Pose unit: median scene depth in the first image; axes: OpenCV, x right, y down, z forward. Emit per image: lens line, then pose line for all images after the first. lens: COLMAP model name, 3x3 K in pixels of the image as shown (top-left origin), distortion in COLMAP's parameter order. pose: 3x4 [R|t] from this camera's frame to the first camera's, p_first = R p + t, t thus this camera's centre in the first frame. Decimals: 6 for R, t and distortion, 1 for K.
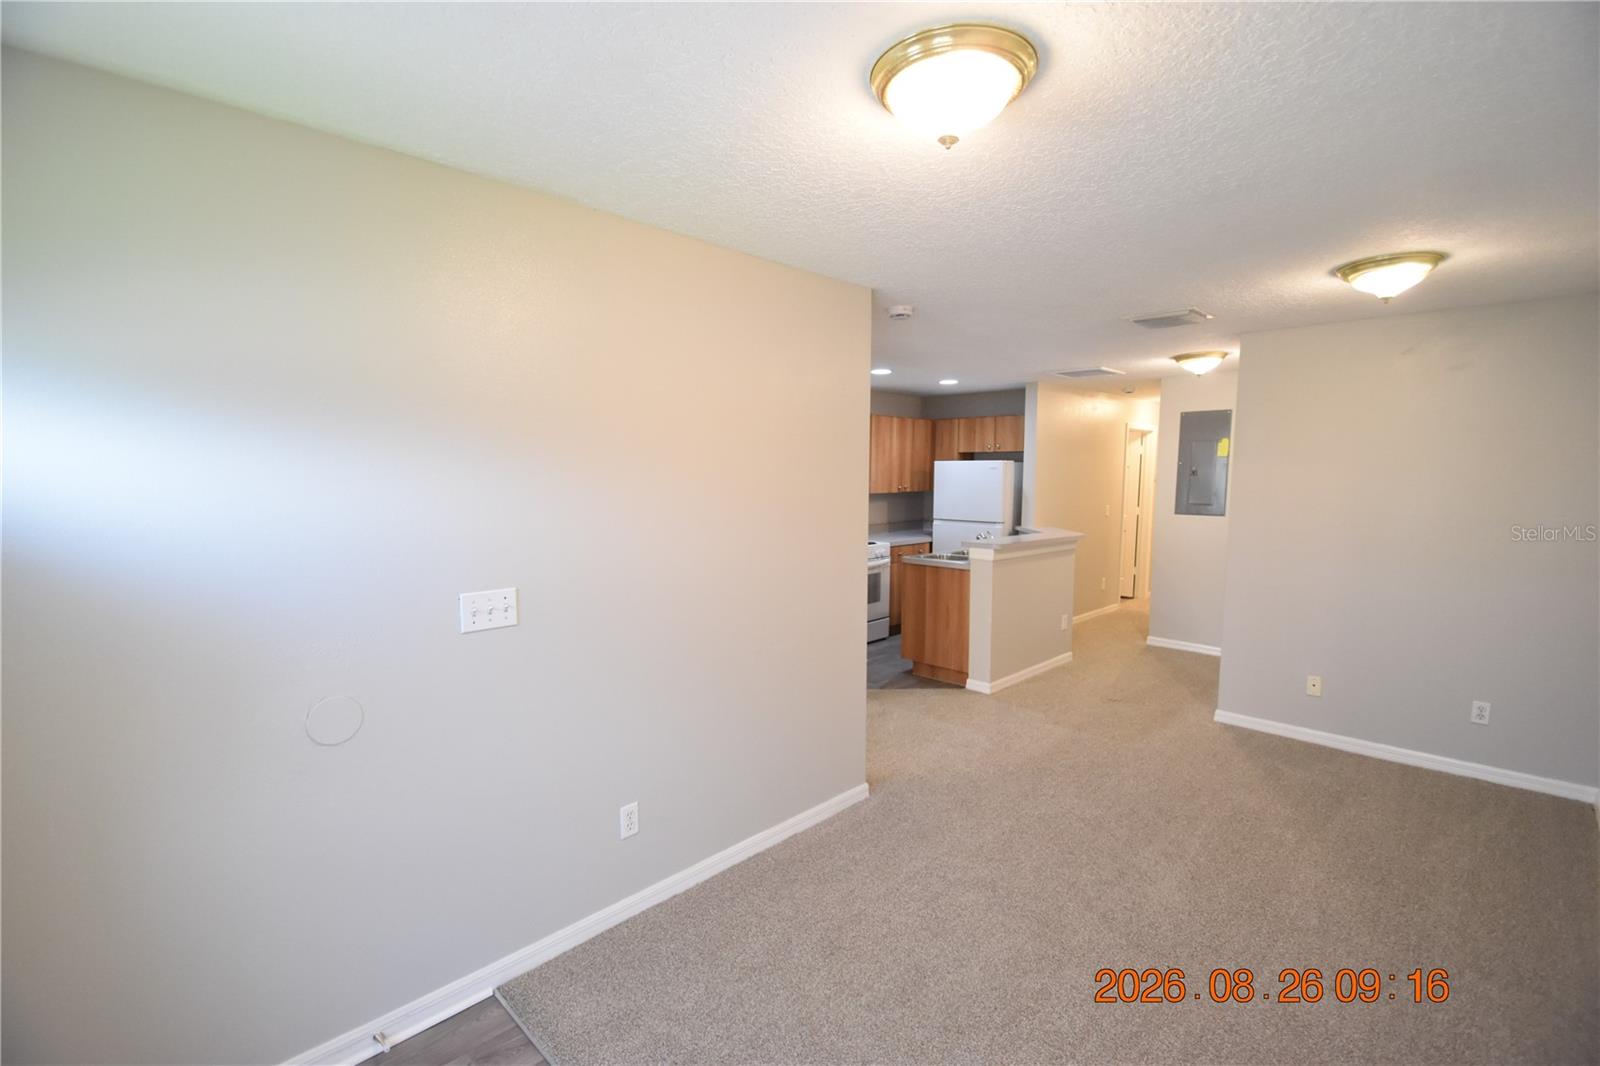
lens RADIAL K [[699.6, 0, 786.1], [0, 699.6, 527.2], [0, 0, 1]] dist [-0.000556, -0.007697]
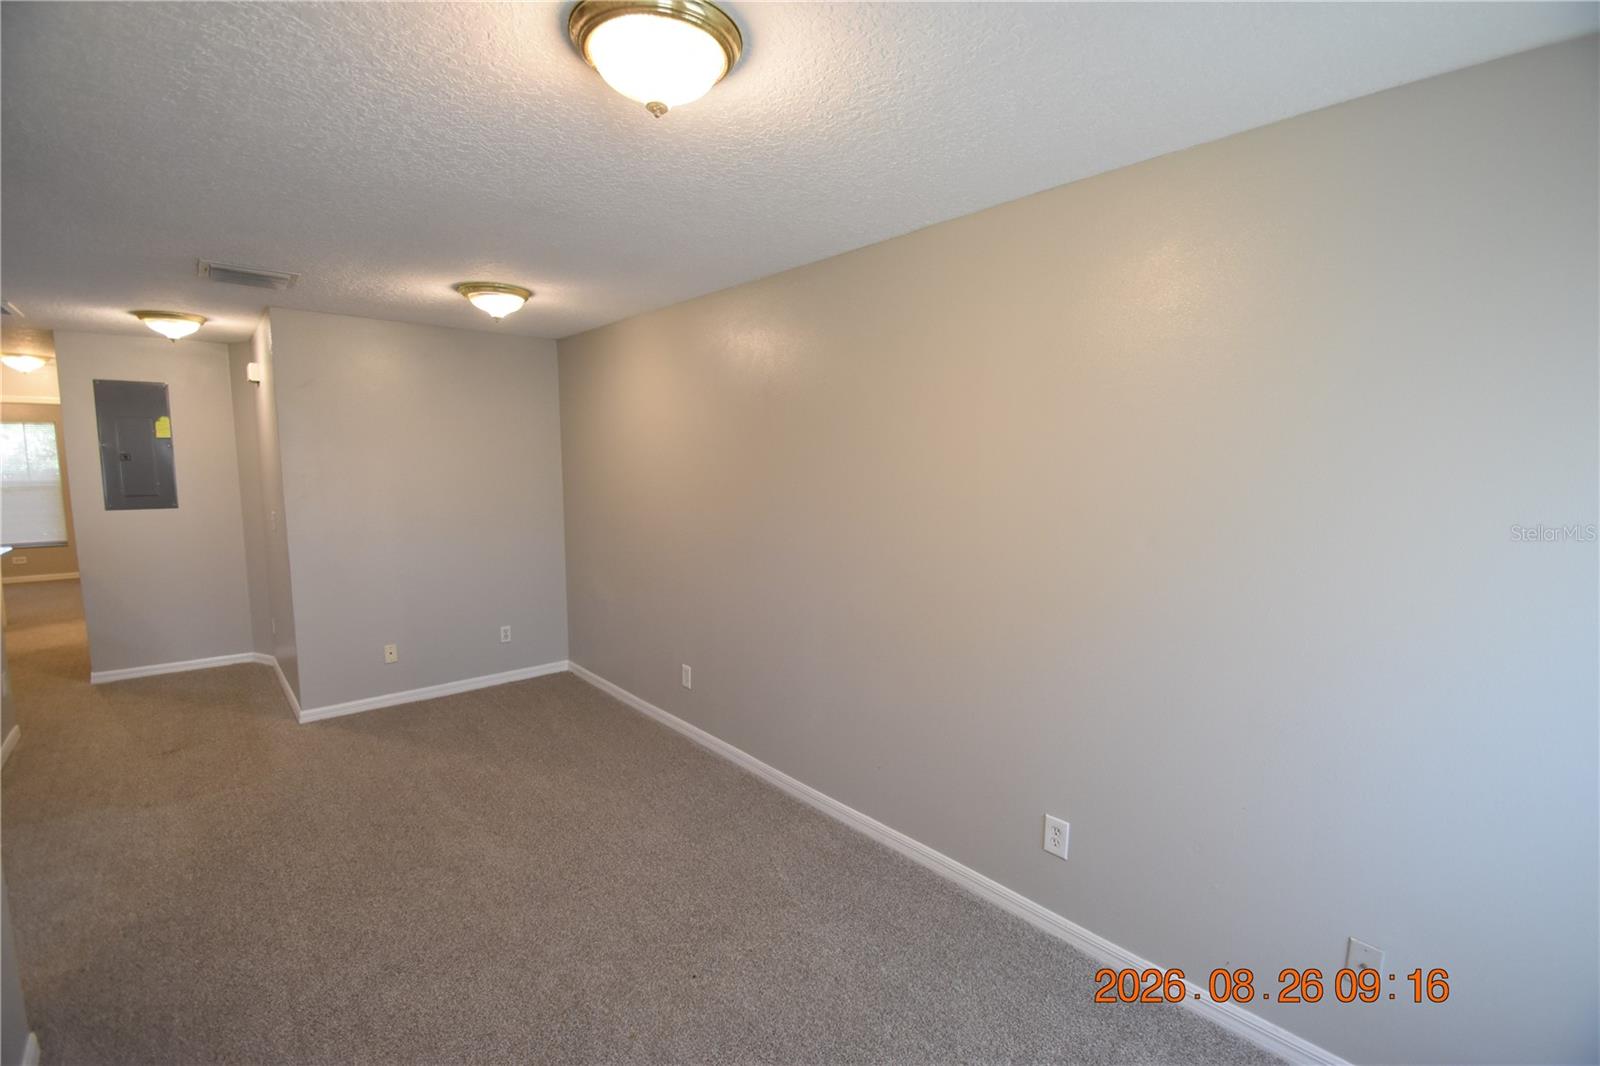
lens RADIAL K [[699.6, 0, 807.8], [0, 699.6, 529.6], [0, 0, 1]] dist [-0.000556, -0.007697]
pose [[0.051776, -0.099353, 0.993704, -0.205670], [0.075426, 0.992586, 0.095311, -0.014672], [-0.995806, 0.070016, 0.058886, 0.206745]]
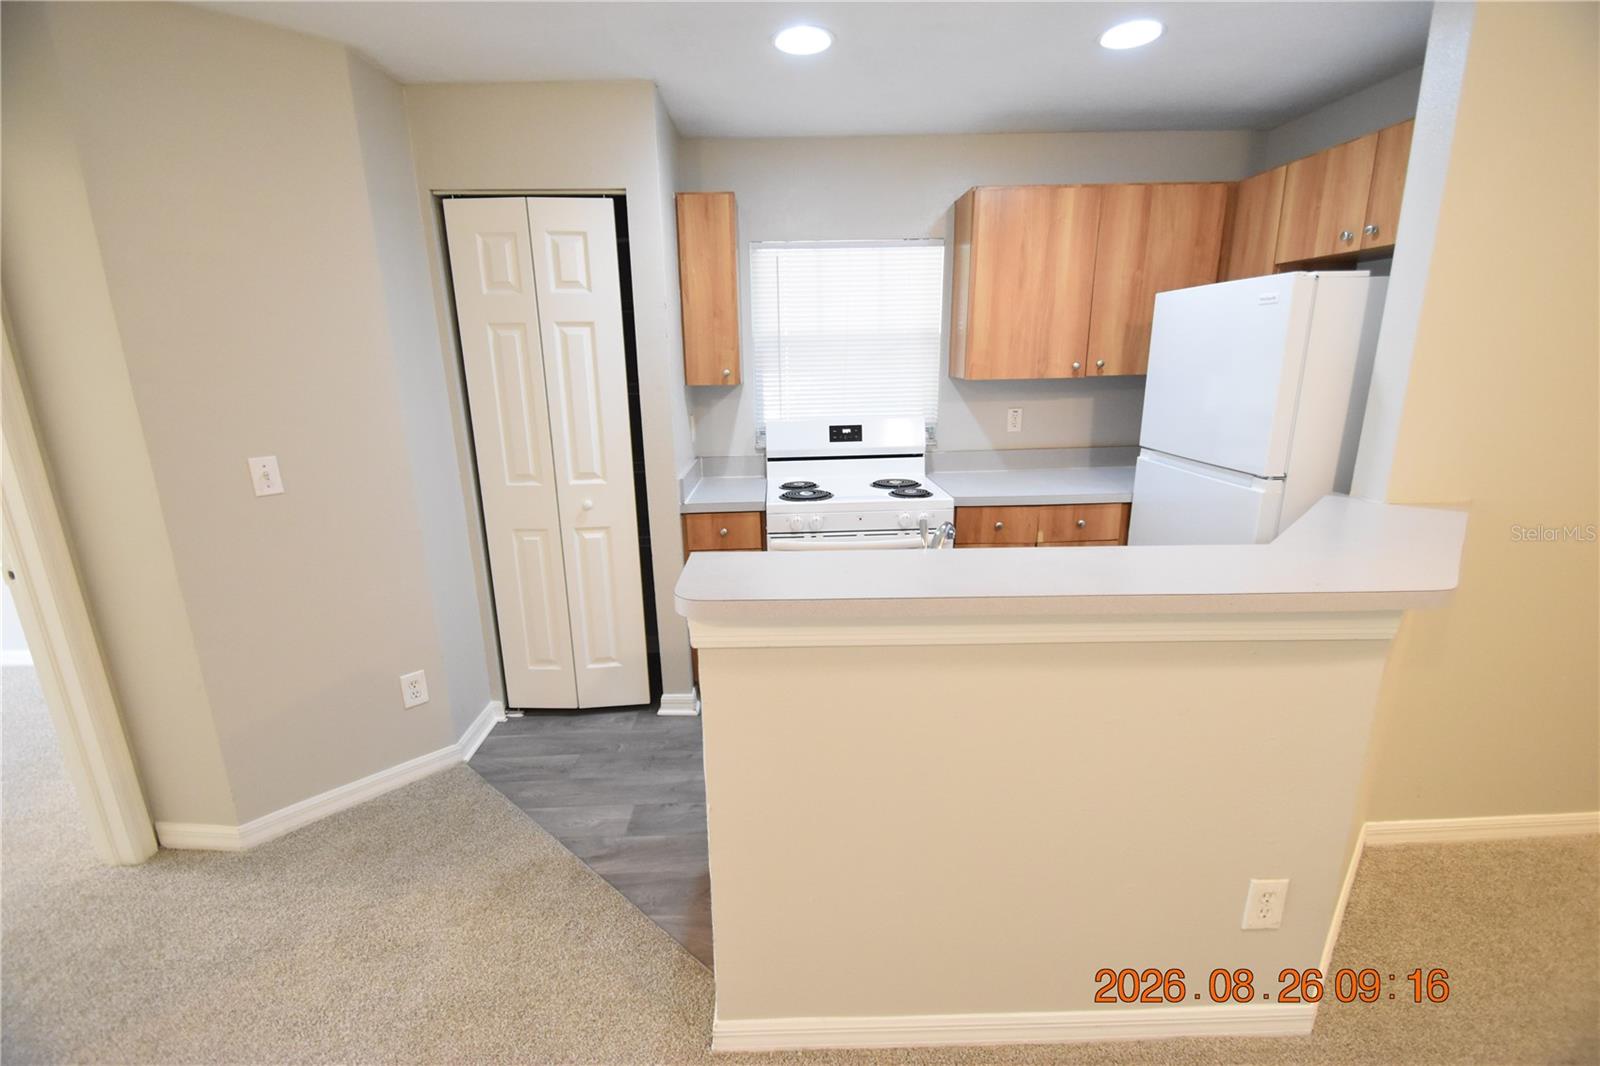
lens RADIAL K [[699.6, 0, 791.5], [0, 699.6, 539.1], [0, 0, 1]] dist [-0.000556, -0.007697]
pose [[0.724381, 0.160973, -0.670344, 0.446263], [-0.035429, 0.979765, 0.196991, -0.041741], [0.688489, -0.118946, 0.715426, 0.760250]]
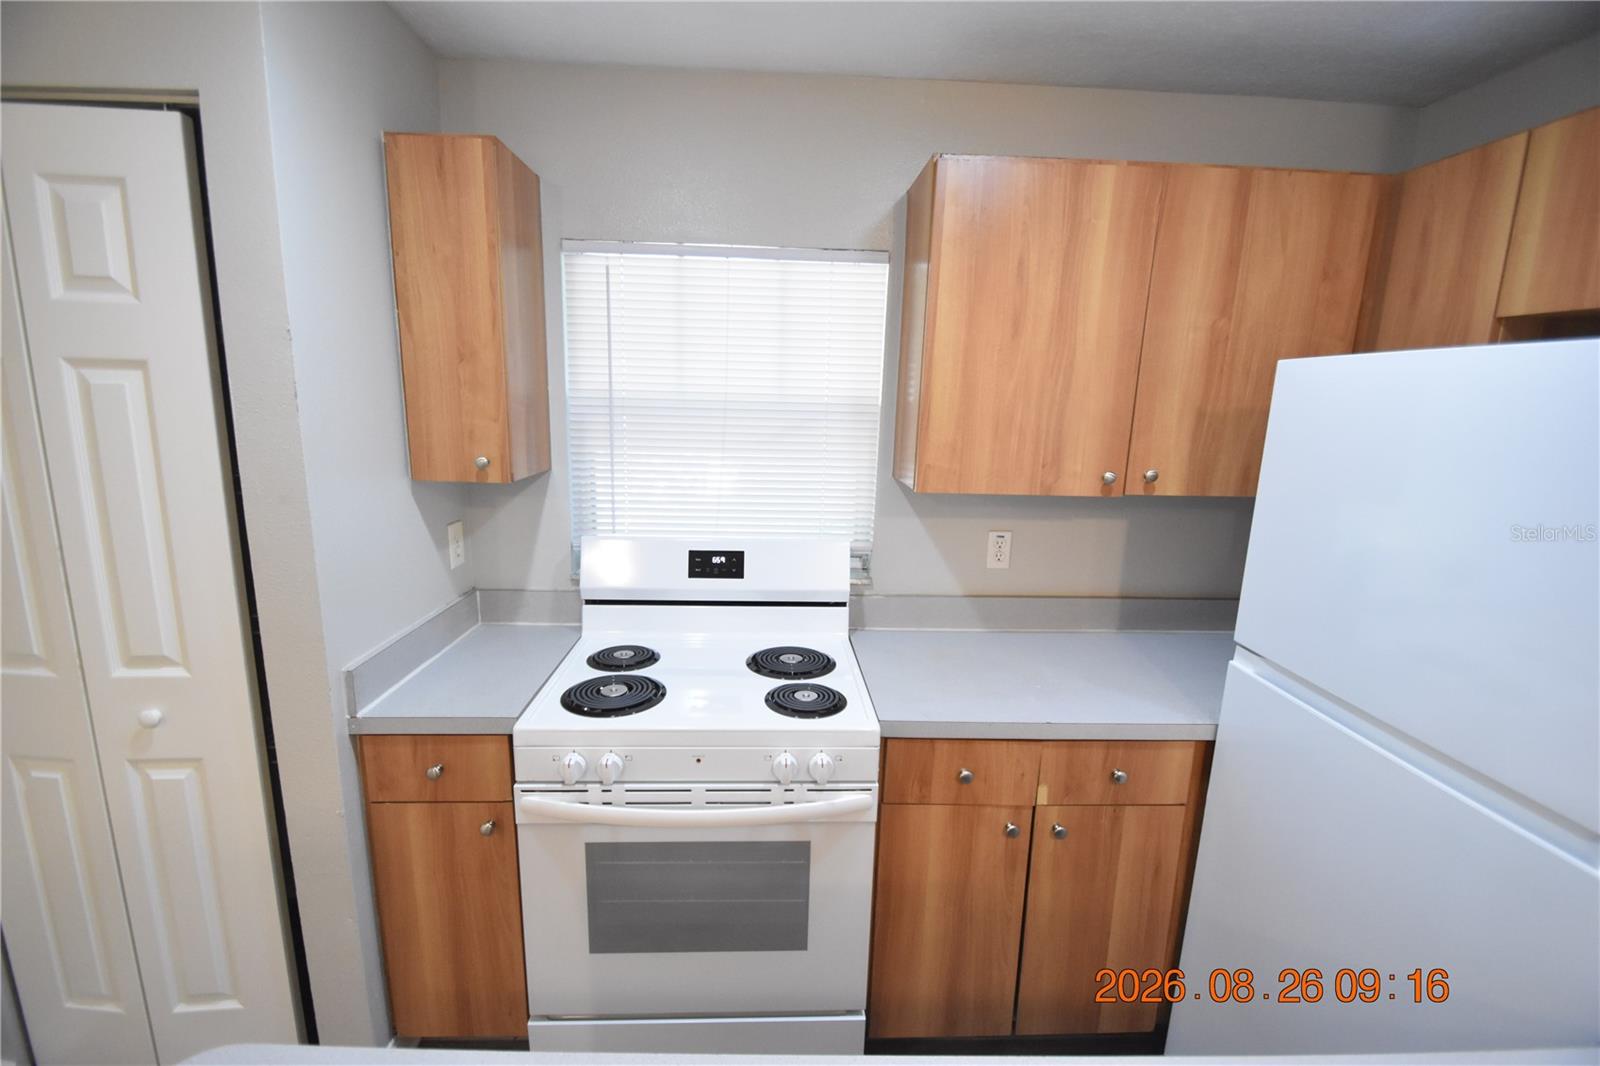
lens RADIAL K [[699.6, 0, 793.4], [0, 699.6, 533.2], [0, 0, 1]] dist [-0.000556, -0.007697]
pose [[0.736043, 0.146678, -0.660853, 0.323299], [-0.081471, 0.988341, 0.128625, -0.079065], [0.672014, -0.040833, 0.739412, 0.999294]]
